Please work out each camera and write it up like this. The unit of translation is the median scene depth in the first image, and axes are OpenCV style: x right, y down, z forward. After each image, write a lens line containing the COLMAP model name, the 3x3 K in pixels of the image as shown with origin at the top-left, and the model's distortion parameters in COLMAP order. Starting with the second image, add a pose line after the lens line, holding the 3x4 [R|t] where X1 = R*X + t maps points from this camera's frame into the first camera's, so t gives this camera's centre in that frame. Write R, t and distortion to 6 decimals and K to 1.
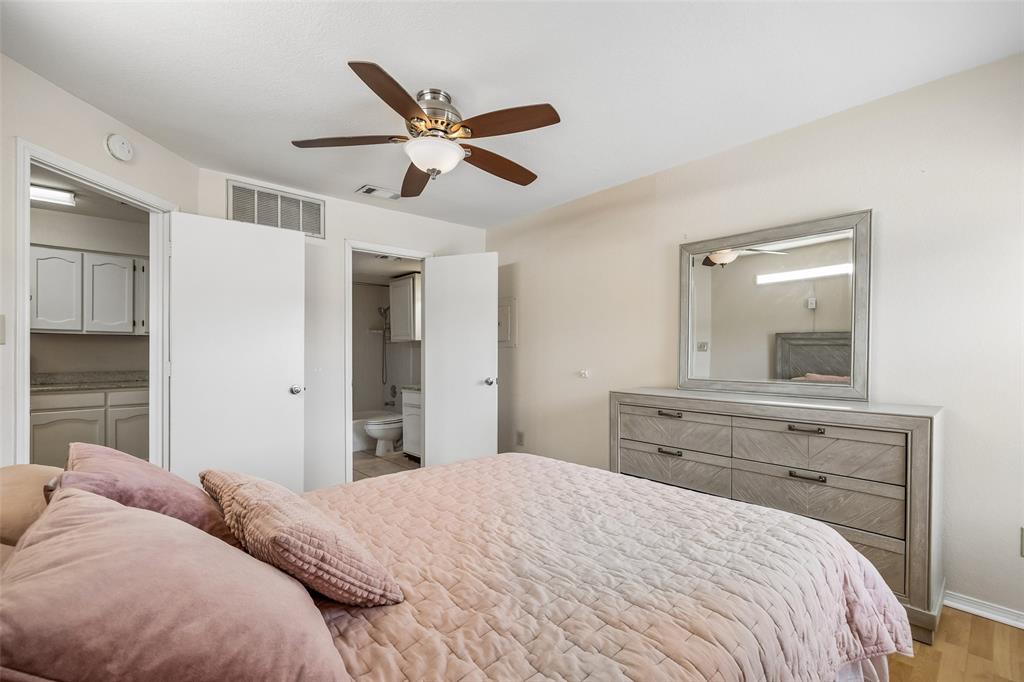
lens RADIAL K [[451.5, 0, 501.5], [0, 451.5, 352.1], [0, 0, 1]] dist [0.000733, 0.000379]
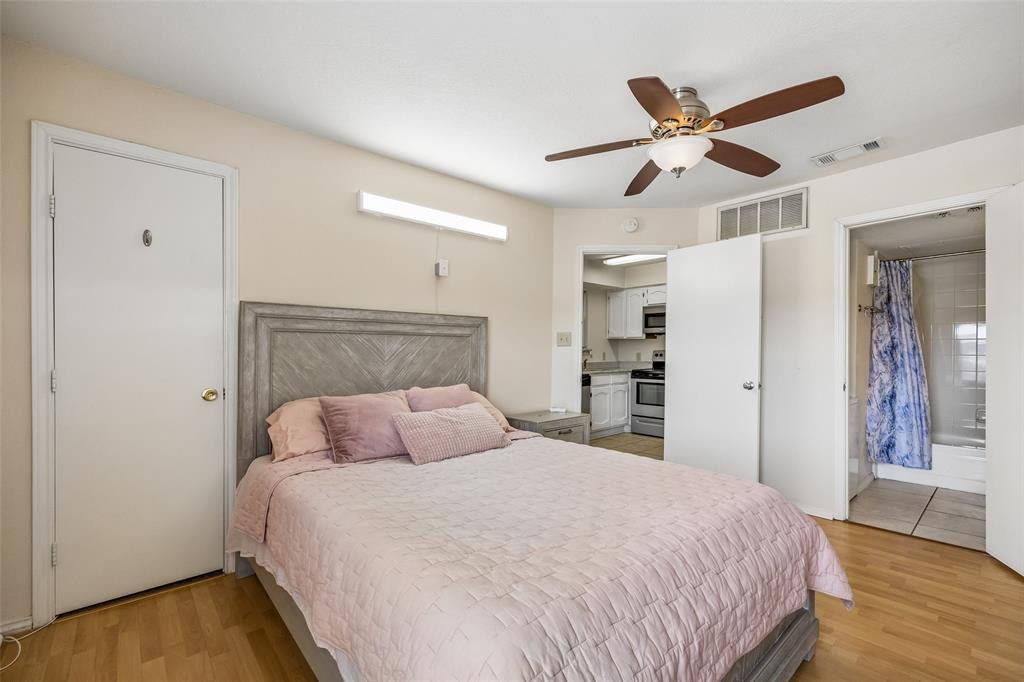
lens RADIAL K [[441.1, 0, 507.3], [0, 441.1, 356.8], [0, 0, 1]] dist [-0.005139, -0.000146]
pose [[-0.008456, 0.017595, -0.999809, 0.565513], [-0.000774, 0.999845, 0.017602, -0.004737], [0.999964, 0.000922, -0.008441, 0.436834]]
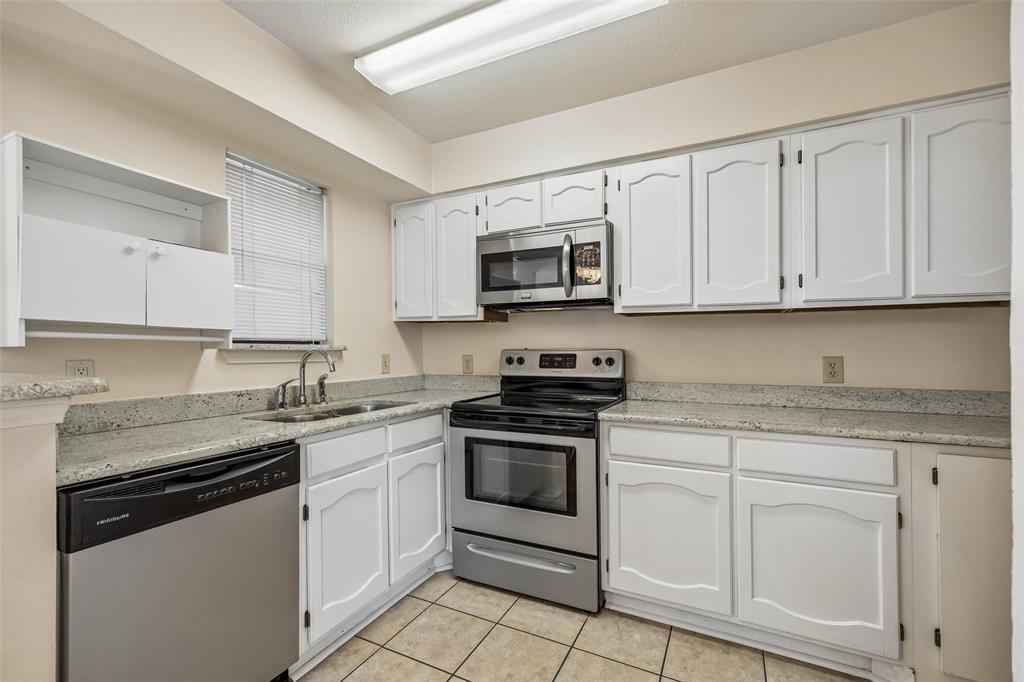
lens RADIAL K [[448.8, 0, 498.3], [0, 448.8, 348.9], [0, 0, 1]] dist [-0.001427, 0.000079]
pose [[0.364476, -0.003662, -0.931205, -0.678685], [0.009994, 0.999950, -0.000020, 0.001576], [0.931159, -0.009299, 0.364495, 0.775948]]
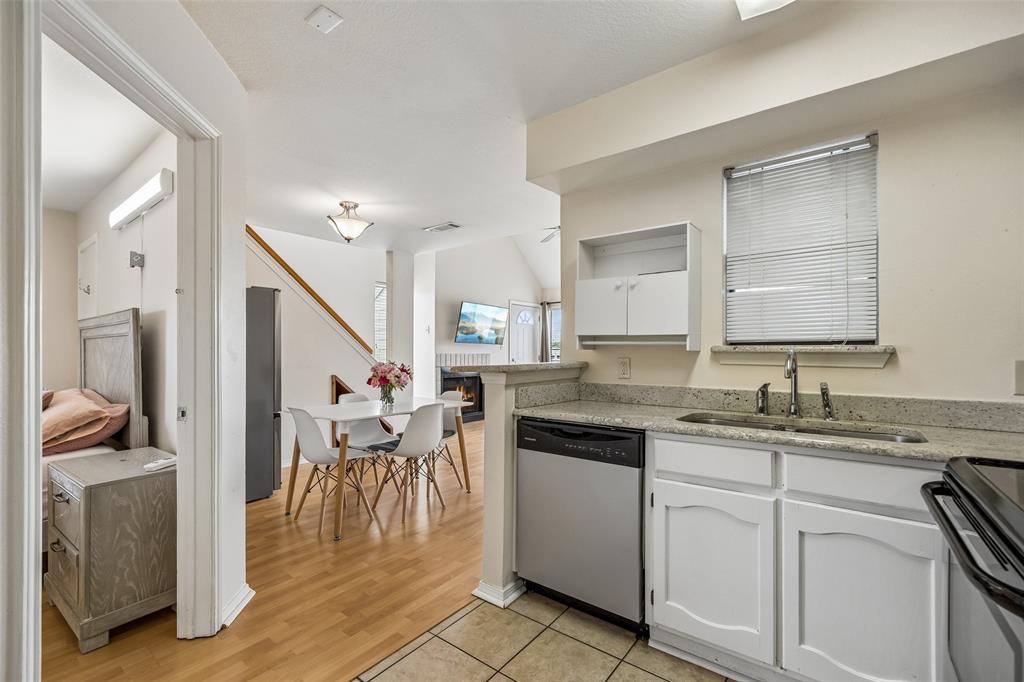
lens RADIAL K [[443.0, 0, 508.4], [0, 443.0, 350.7], [0, 0, 1]] dist [-0.002034, 0.000201]
pose [[-0.982928, -0.000916, -0.183986, -0.943595], [0.000711, 0.999961, -0.008774, 0.003595], [0.183987, -0.008755, -0.982890, 1.248532]]
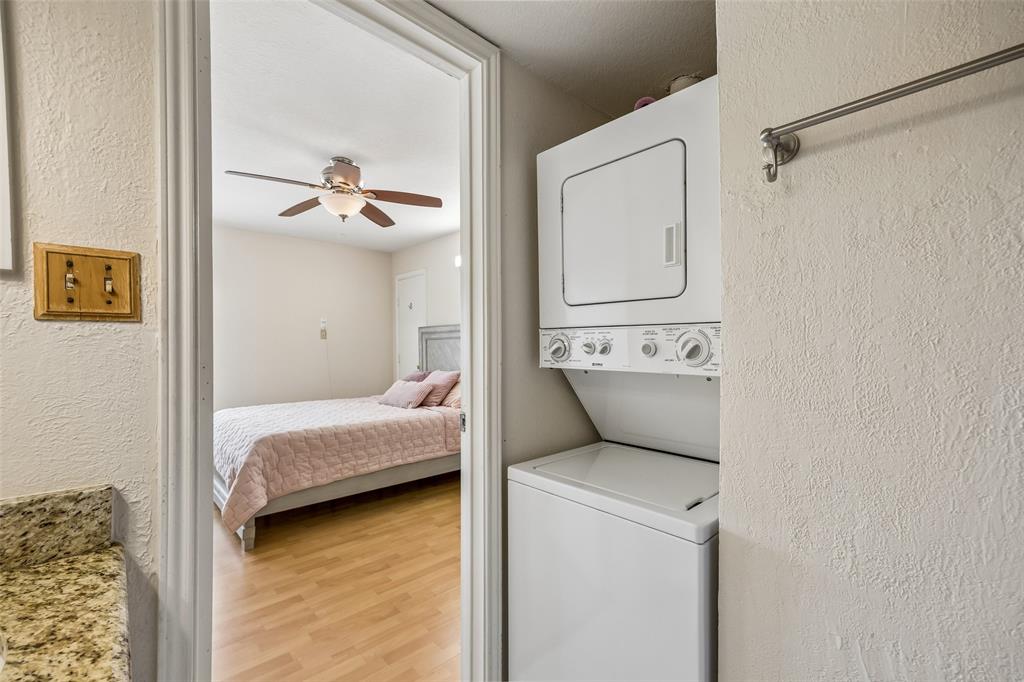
lens RADIAL K [[443.0, 0, 508.4], [0, 443.0, 350.7], [0, 0, 1]] dist [-0.002034, 0.000201]
pose [[-0.999785, 0.001442, -0.020671, -0.416612], [0.001483, 0.999997, -0.001969, 0.008838], [0.020668, -0.001999, -0.999784, 1.618341]]
